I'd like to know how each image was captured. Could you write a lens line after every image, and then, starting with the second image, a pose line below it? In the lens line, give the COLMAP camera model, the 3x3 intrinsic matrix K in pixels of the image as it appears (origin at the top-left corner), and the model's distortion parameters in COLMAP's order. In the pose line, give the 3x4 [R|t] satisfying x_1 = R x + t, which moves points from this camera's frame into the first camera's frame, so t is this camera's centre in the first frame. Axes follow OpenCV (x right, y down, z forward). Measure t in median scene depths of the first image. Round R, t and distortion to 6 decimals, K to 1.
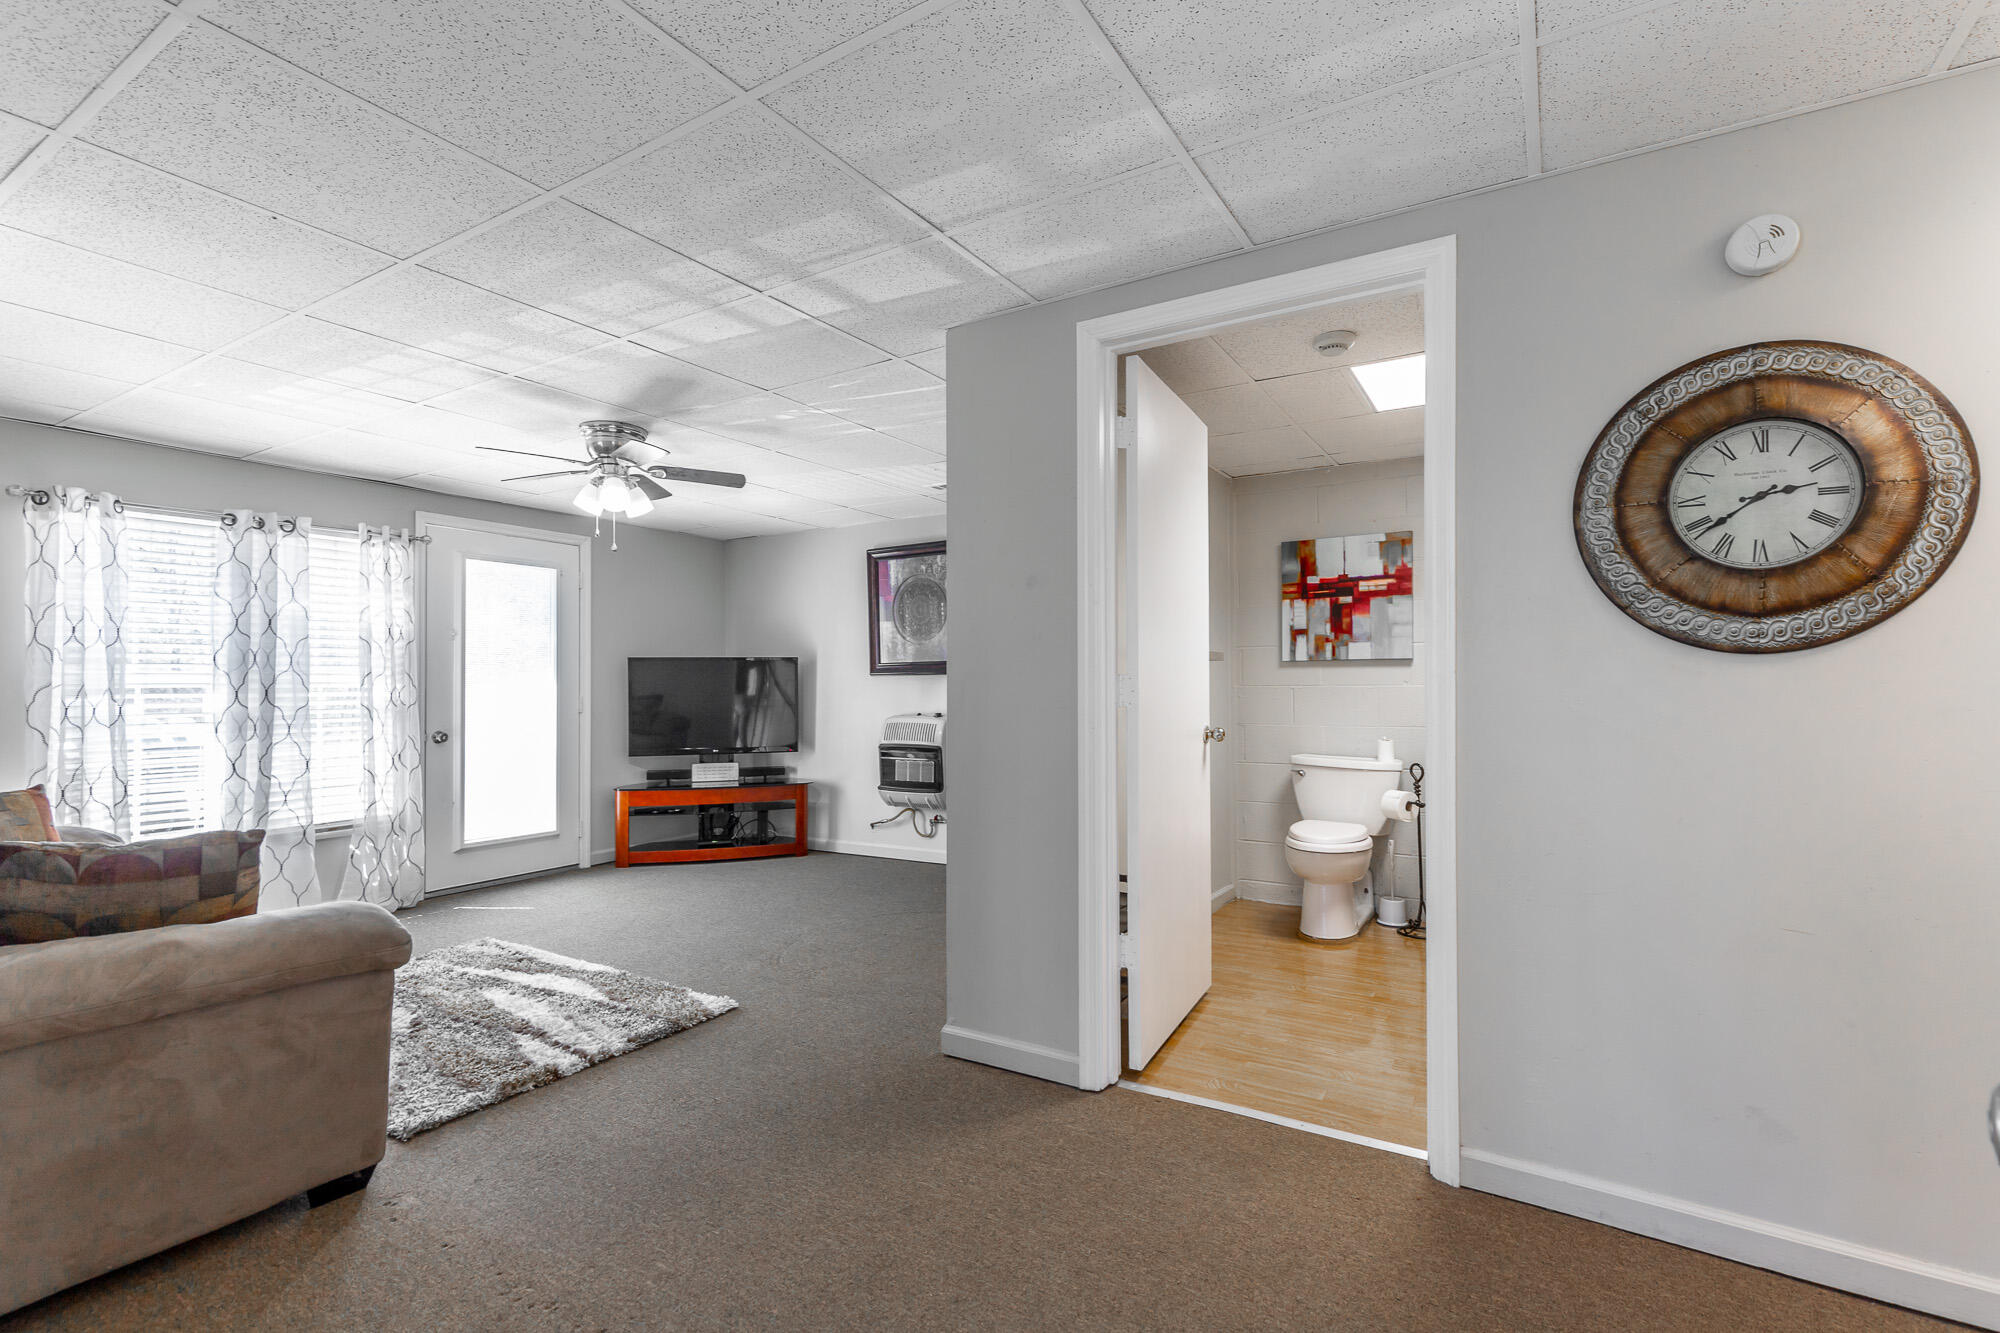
lens RADIAL K [[895.3, 0, 1024.8], [0, 895.3, 669.4], [0, 0, 1]] dist [-0.002116, -0.000245]
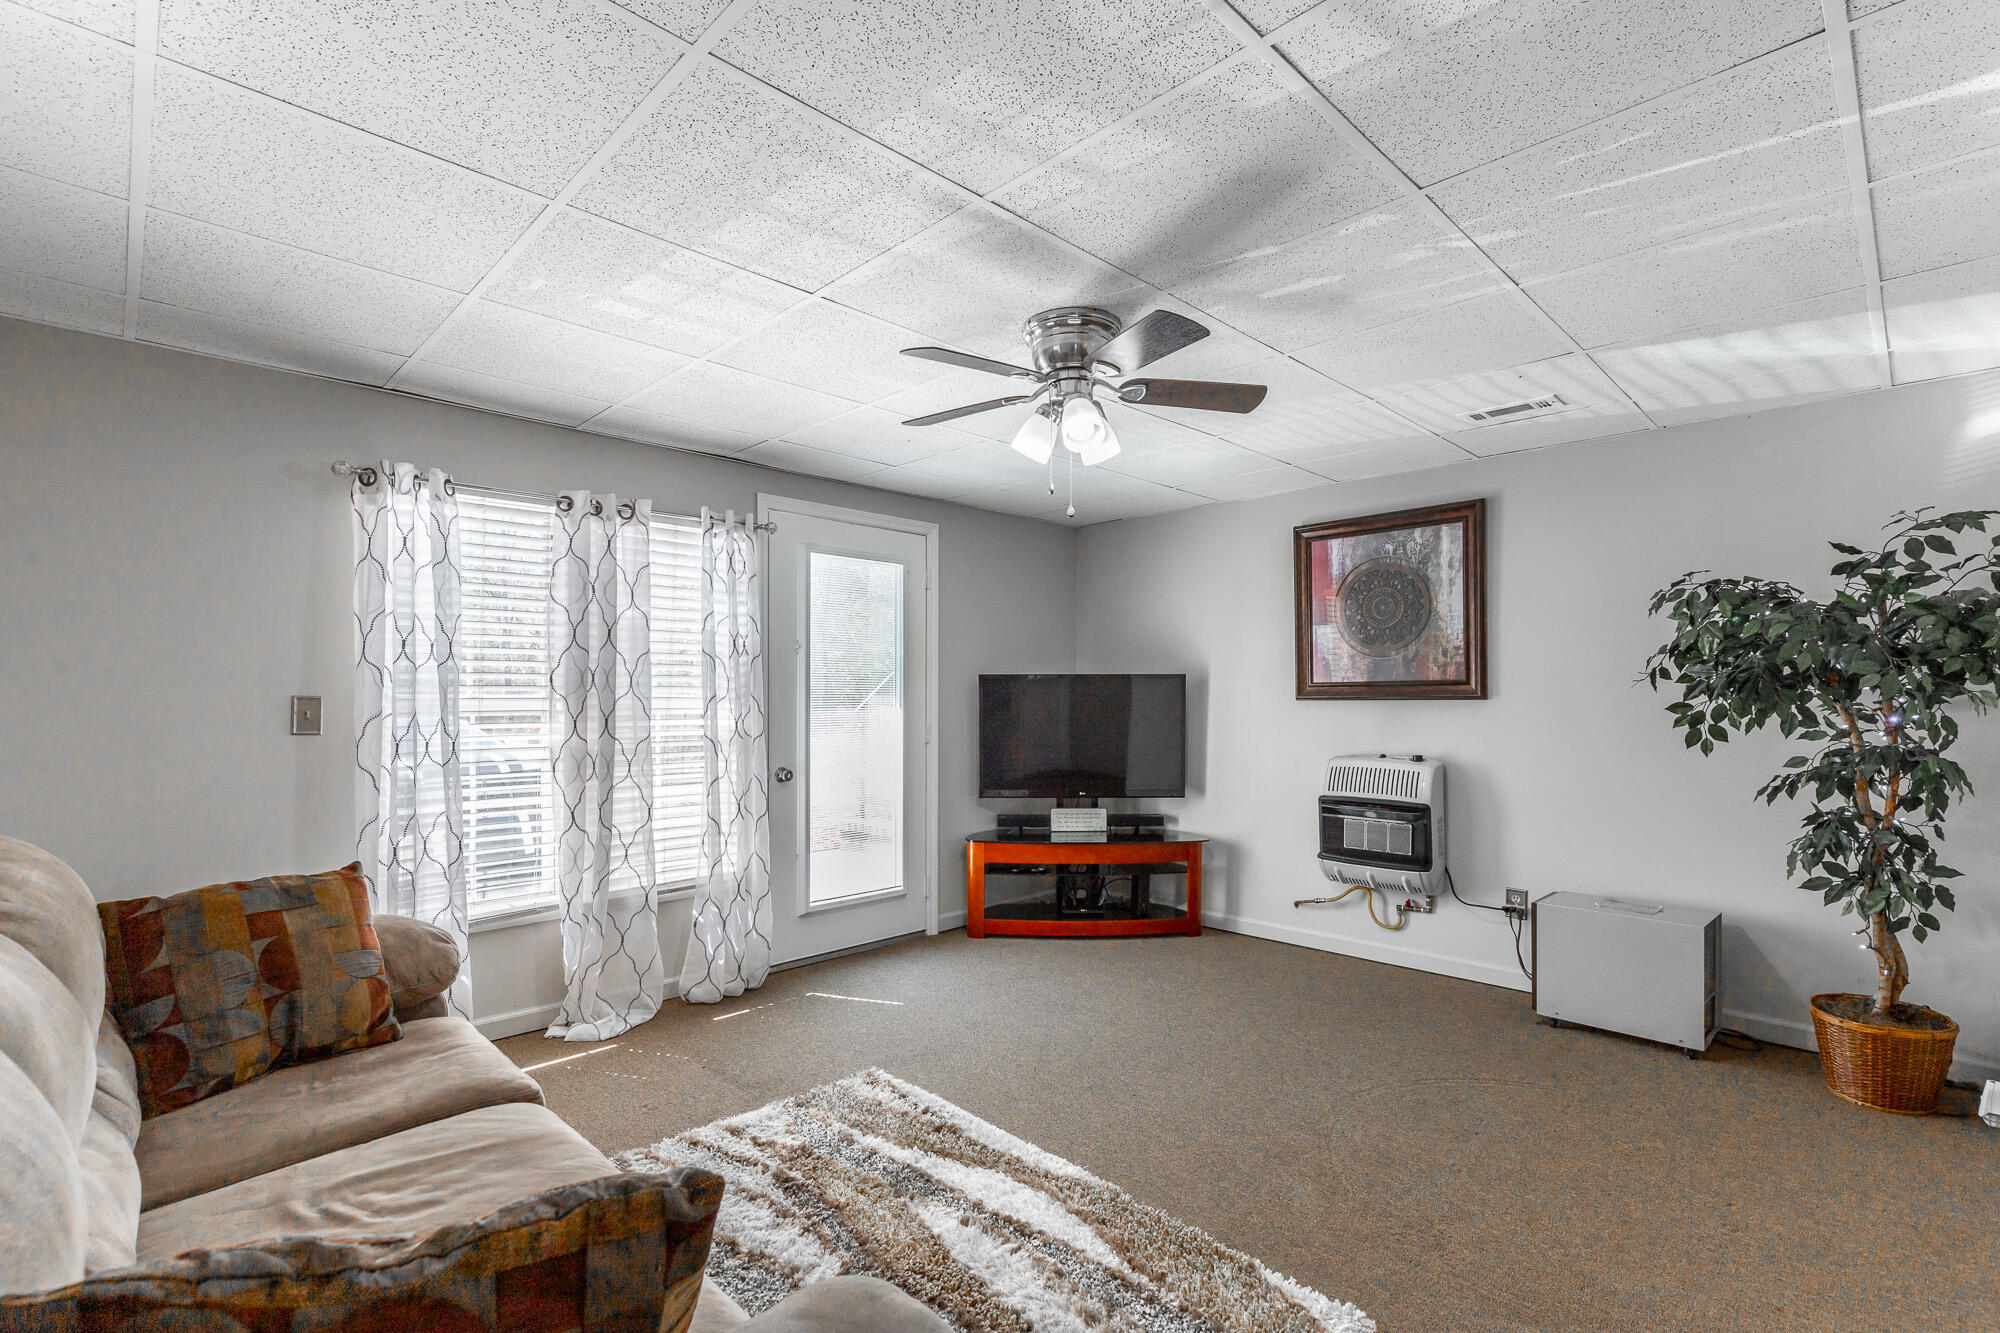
lens RADIAL K [[903.0, 0, 999.6], [0, 903.0, 700.0], [0, 0, 1]] dist [0.001889, -0.000280]
pose [[0.965961, 0.008936, -0.258534, -0.288797], [-0.002942, 0.999718, 0.023562, -0.012675], [0.258671, -0.022000, 0.965715, 0.300319]]
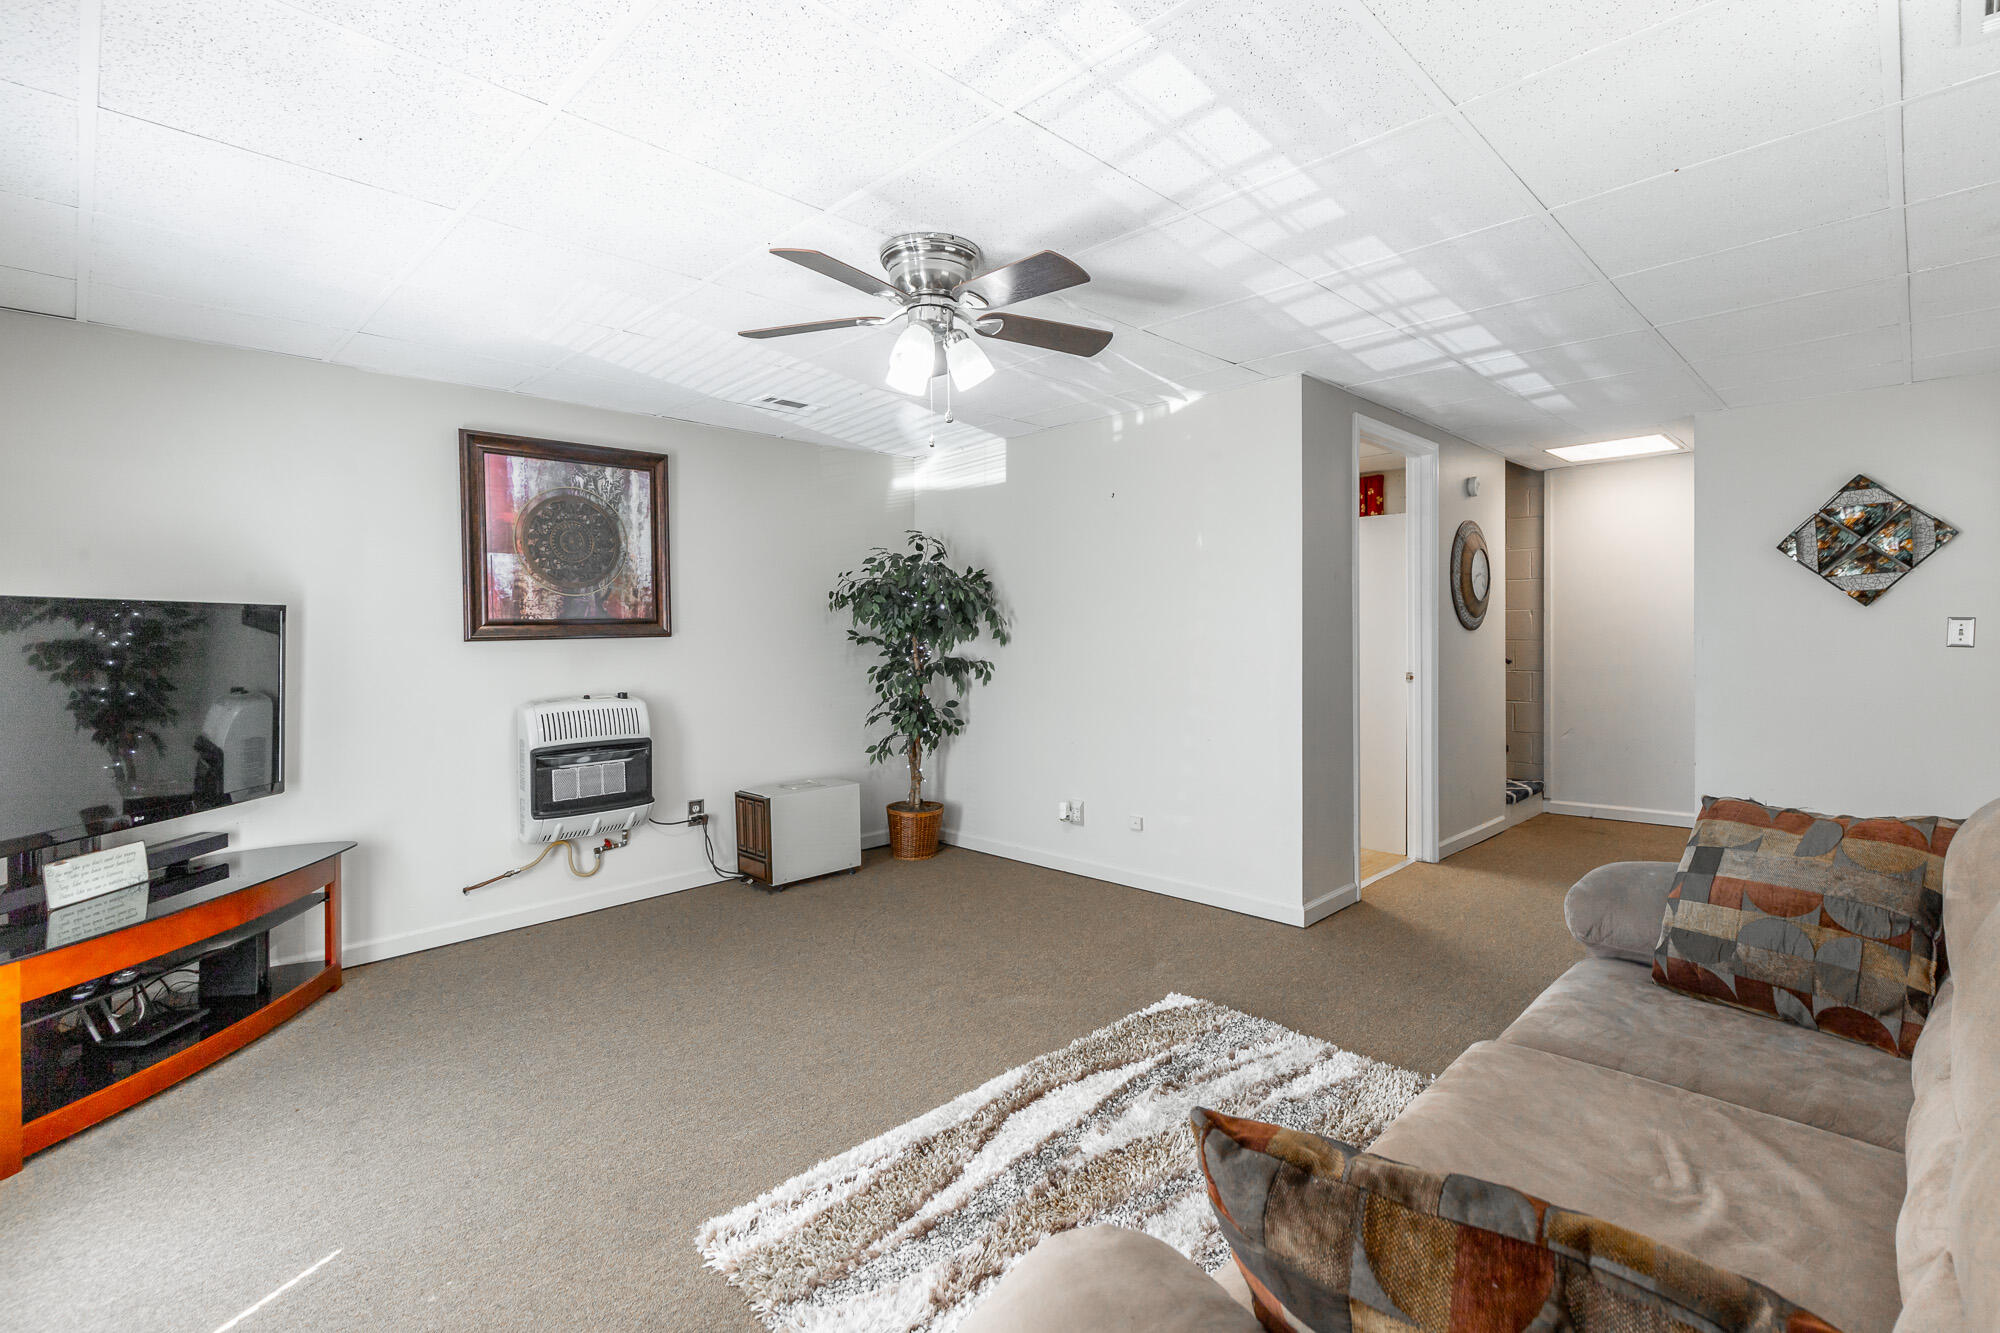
lens RADIAL K [[923.5, 0, 997.6], [0, 923.5, 638.5], [0, 0, 1]] dist [0.012977, 0.000088]
pose [[0.241965, -0.005055, 0.970272, -0.920985], [-0.007747, 0.999944, 0.007141, -0.002151], [-0.970254, -0.009245, 0.241913, 0.675163]]
